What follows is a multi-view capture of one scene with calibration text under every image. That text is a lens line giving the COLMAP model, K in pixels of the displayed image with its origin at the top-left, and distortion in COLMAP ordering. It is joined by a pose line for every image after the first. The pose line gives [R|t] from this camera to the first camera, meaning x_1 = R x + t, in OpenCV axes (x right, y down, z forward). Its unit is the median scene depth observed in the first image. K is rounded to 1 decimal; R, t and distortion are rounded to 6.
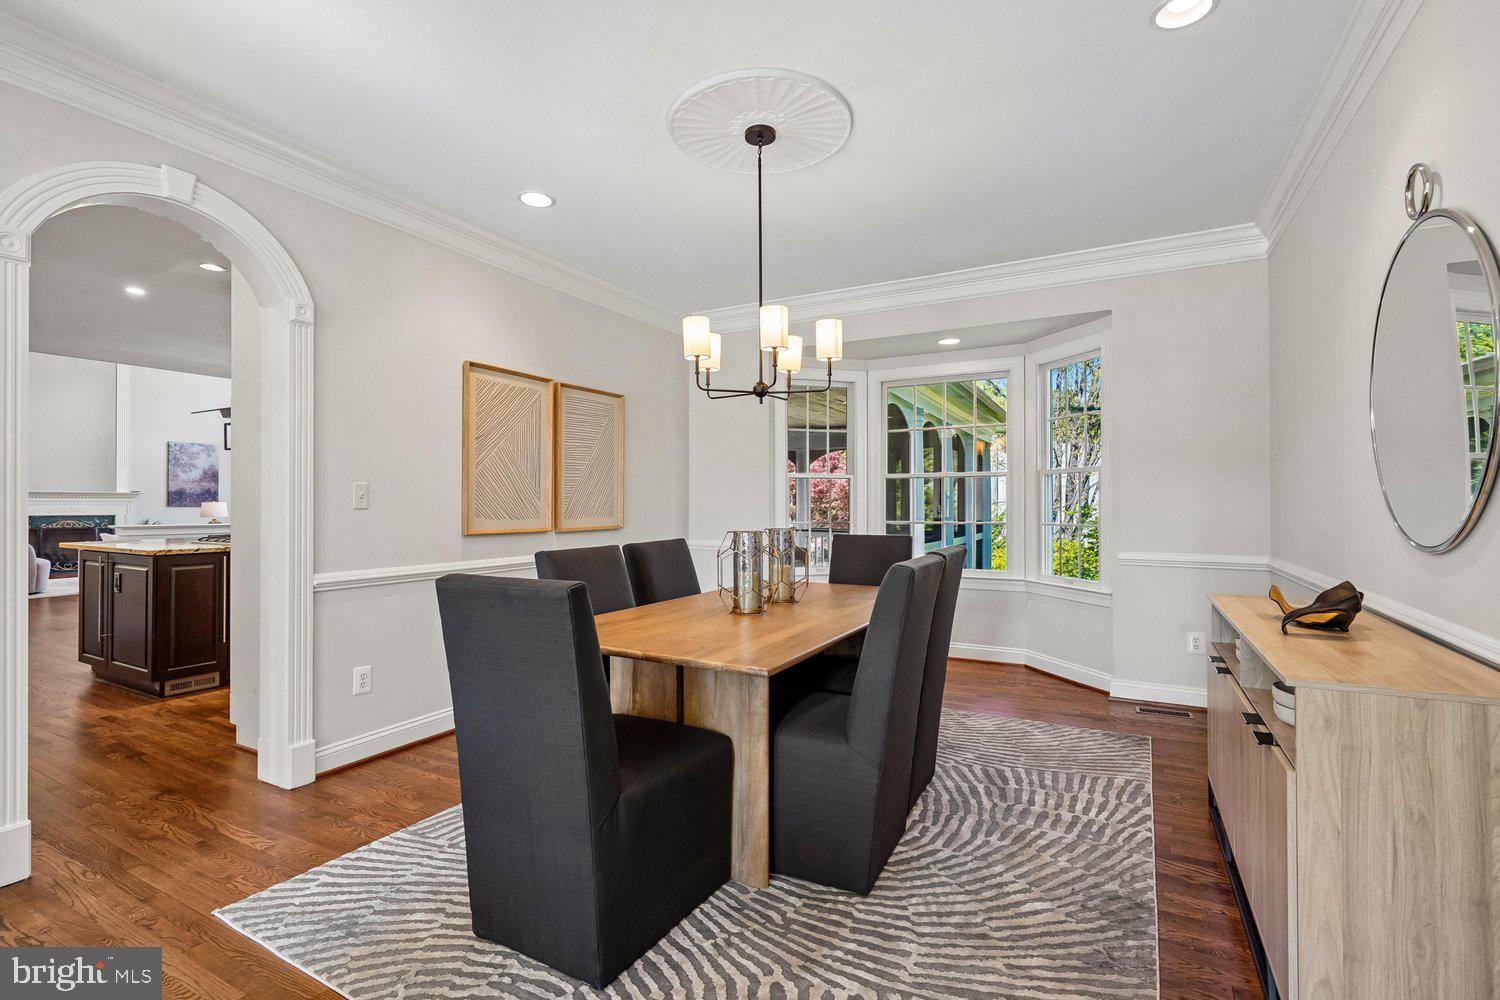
lens RADIAL K [[694.4, 0, 750.0], [0, 694.4, 500.6], [0, 0, 1]] dist [0.000103, 0.000108]
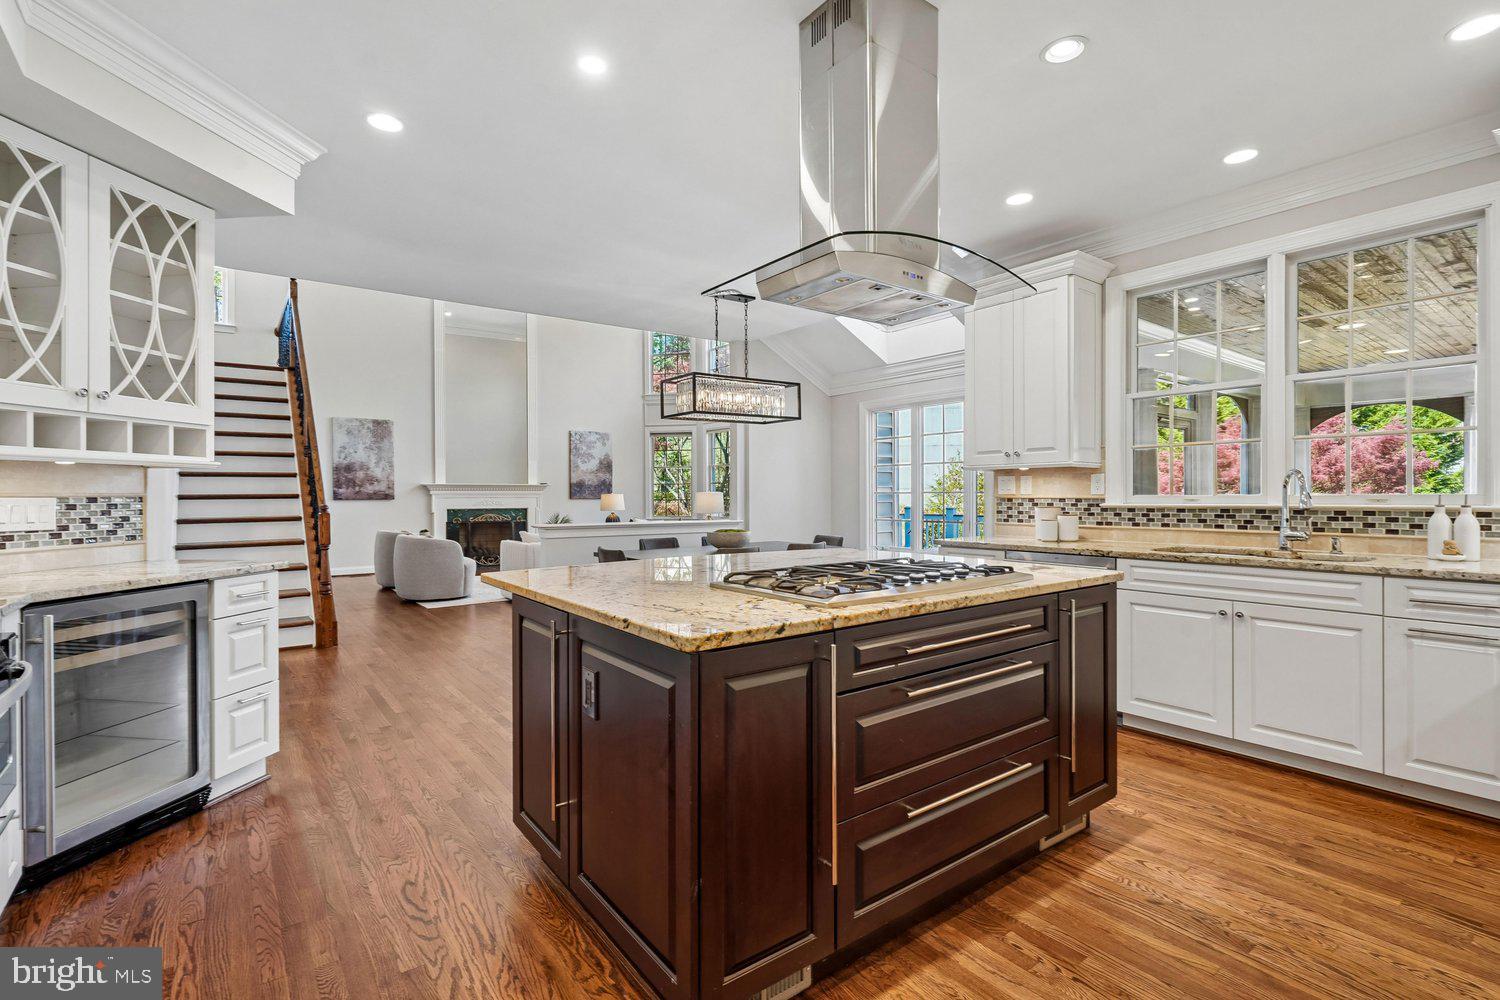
lens RADIAL K [[694.4, 0, 747.3], [0, 694.4, 496.2], [0, 0, 1]] dist [0.000103, 0.000108]
pose [[0.912689, -0.004233, -0.408632, -0.226749], [0.007399, 0.999954, 0.006168, 0.000731], [0.408587, -0.008653, 0.912678, 0.229695]]
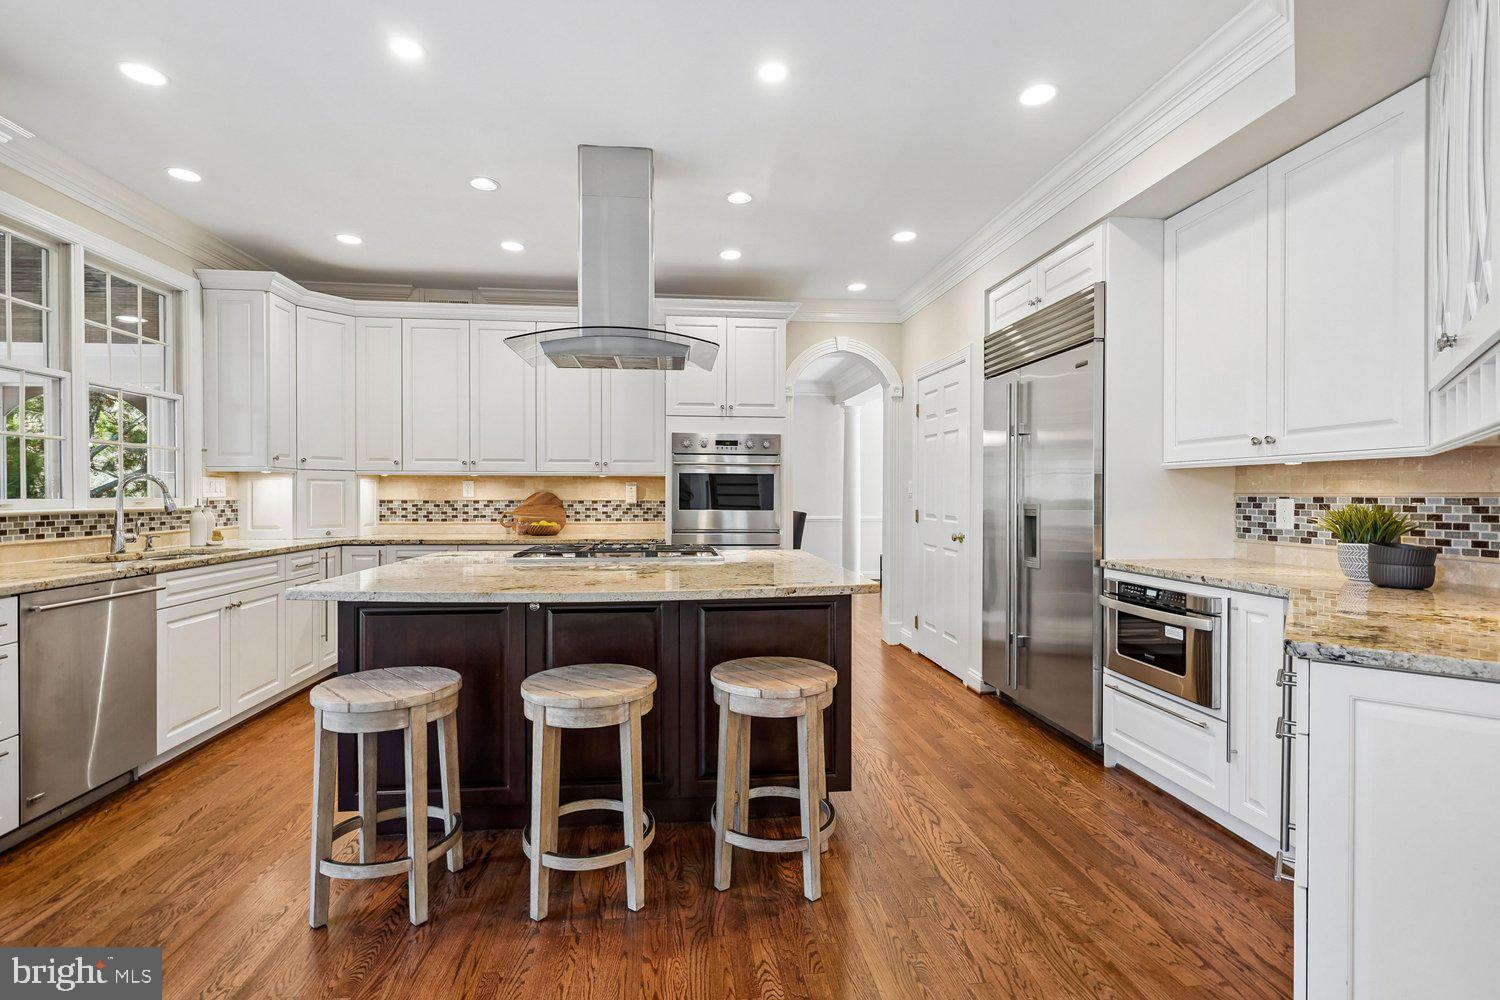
lens RADIAL K [[694.4, 0, 749.1], [0, 694.4, 499.2], [0, 0, 1]] dist [0.000103, 0.000108]
pose [[-0.572912, -0.003808, 0.819608, -0.609780], [-0.000528, 0.999991, 0.004277, 0.003007], [-0.819617, 0.002018, -0.572908, 0.613837]]
